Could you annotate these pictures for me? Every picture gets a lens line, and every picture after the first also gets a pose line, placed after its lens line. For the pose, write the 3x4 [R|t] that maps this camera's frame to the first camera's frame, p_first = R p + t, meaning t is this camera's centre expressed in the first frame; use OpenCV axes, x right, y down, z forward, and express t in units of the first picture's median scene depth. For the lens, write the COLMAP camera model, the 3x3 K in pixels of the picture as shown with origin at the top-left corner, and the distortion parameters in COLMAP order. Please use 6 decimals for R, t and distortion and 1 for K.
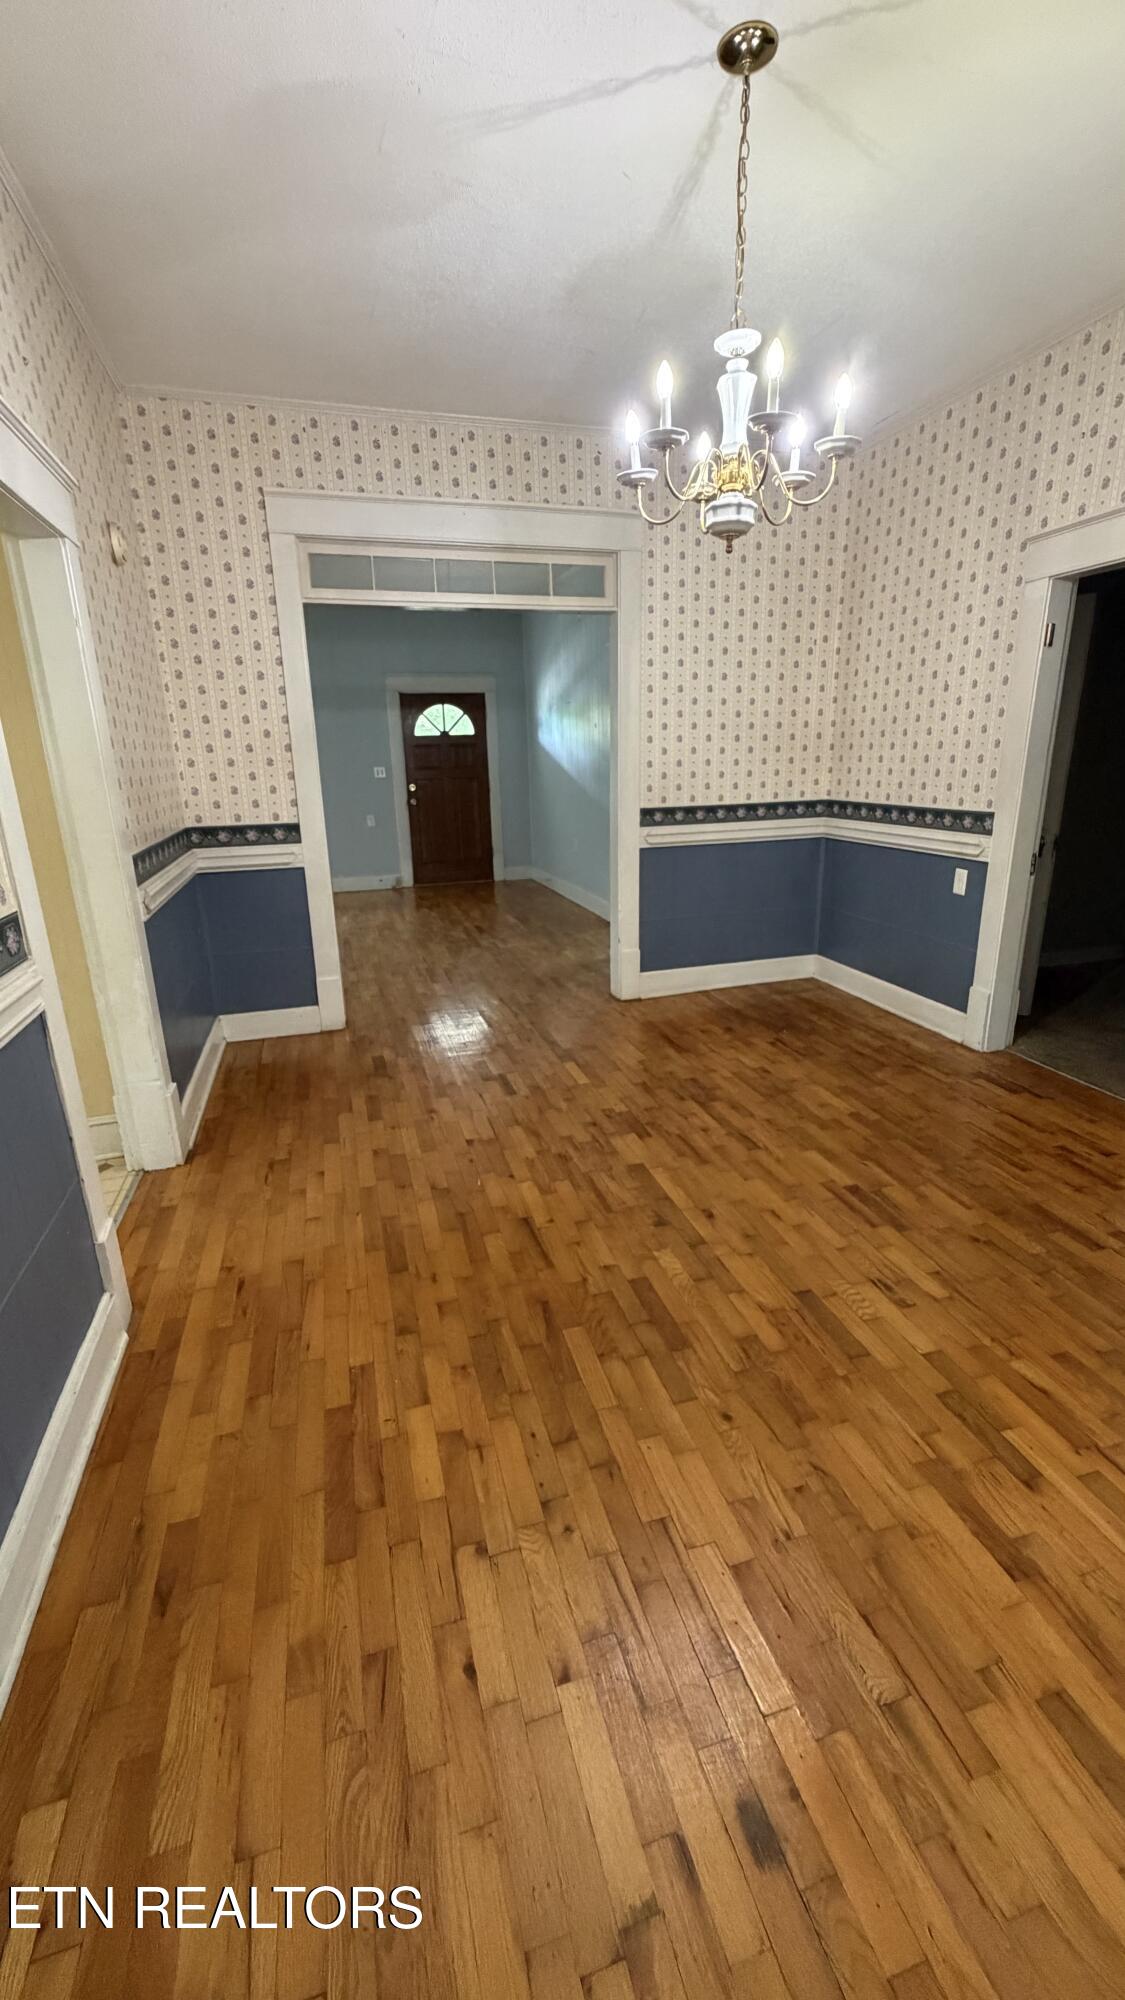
lens RADIAL K [[772.3, 0, 562.5], [0, 772.3, 1000.0], [0, 0, 1]] dist [0.001140, 0.000026]
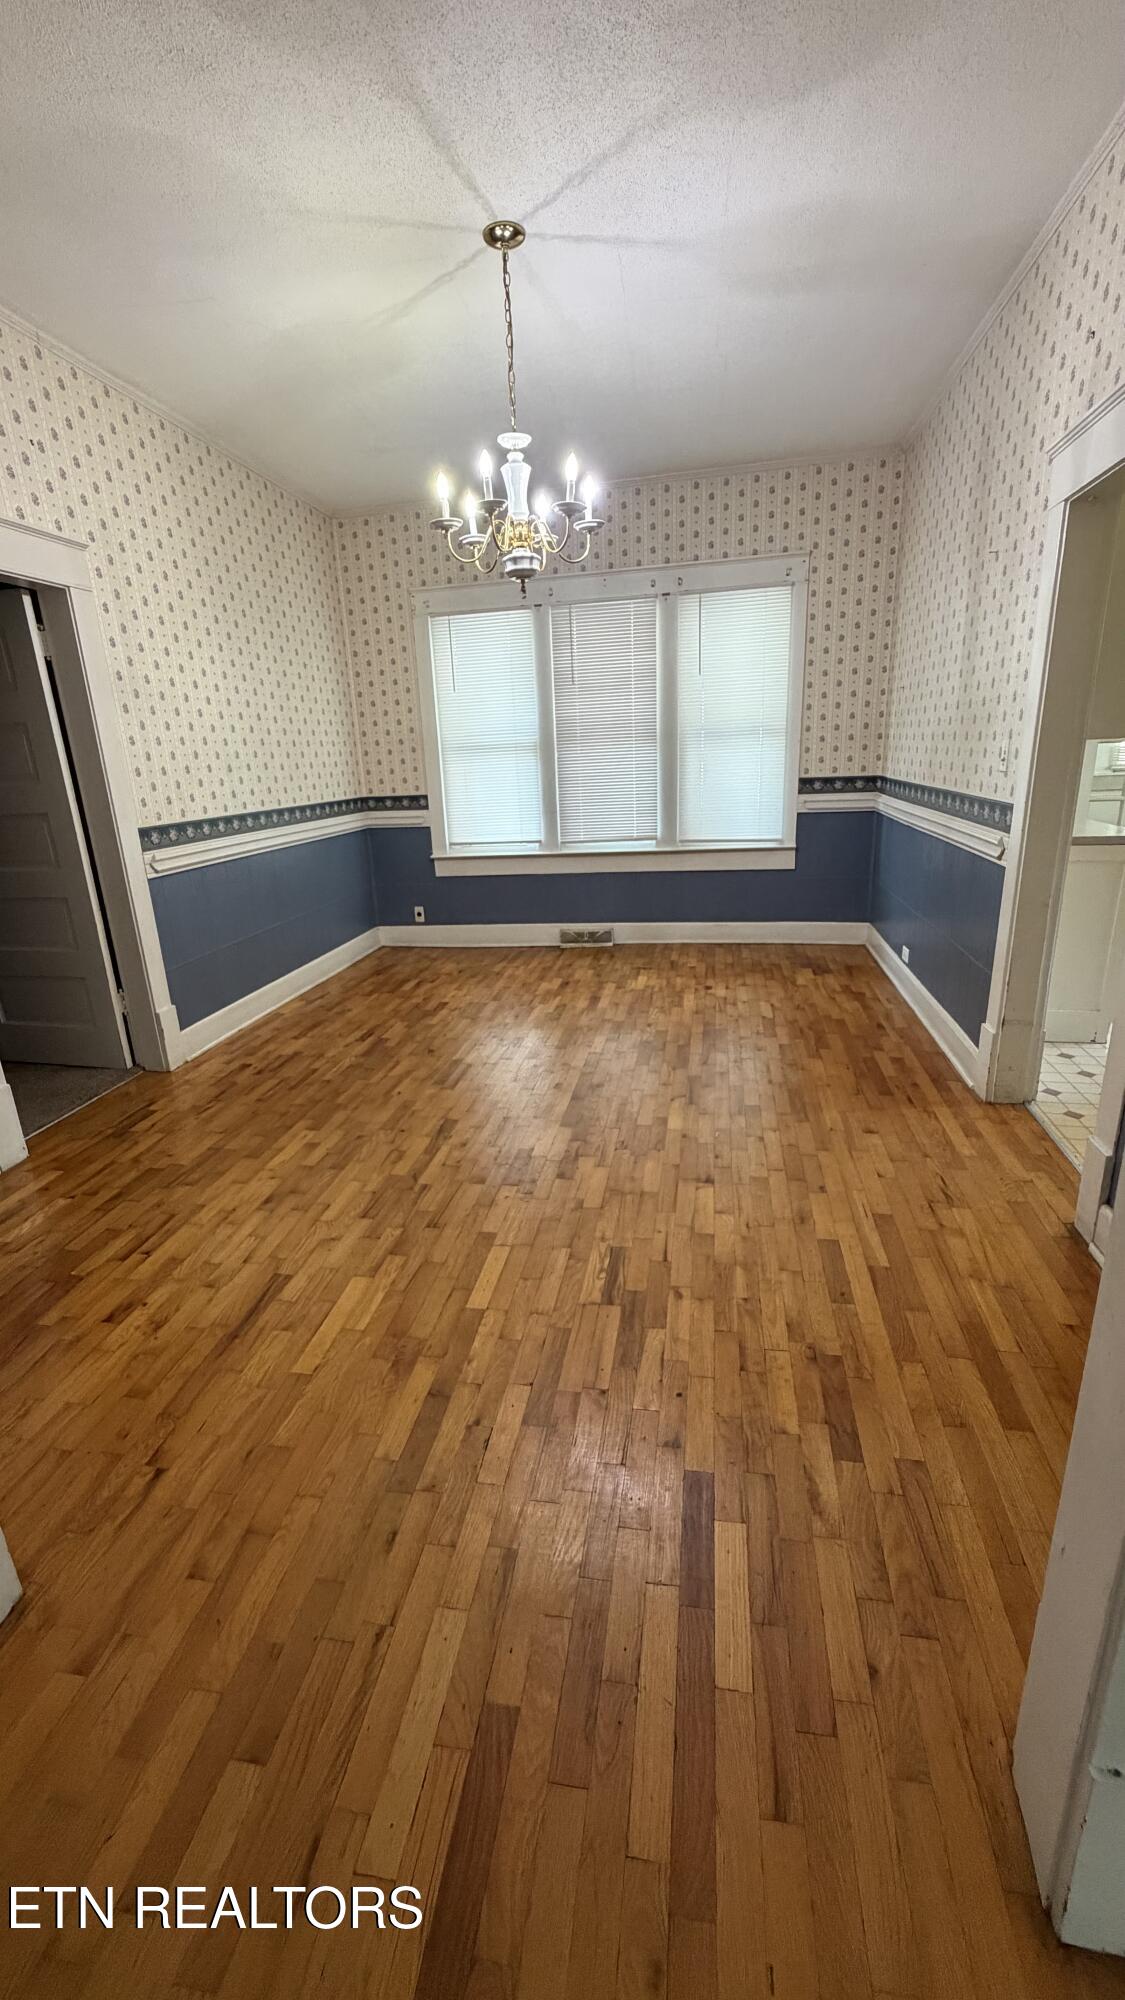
lens RADIAL K [[798.9, 0, 563.5], [0, 798.9, 992.8], [0, 0, 1]] dist [-0.000099, -0.000007]
pose [[-0.890633, -0.078216, 0.447945, -0.354797], [0.192545, 0.827556, 0.527330, -0.485724], [-0.411946, 0.555907, -0.721989, 1.584167]]
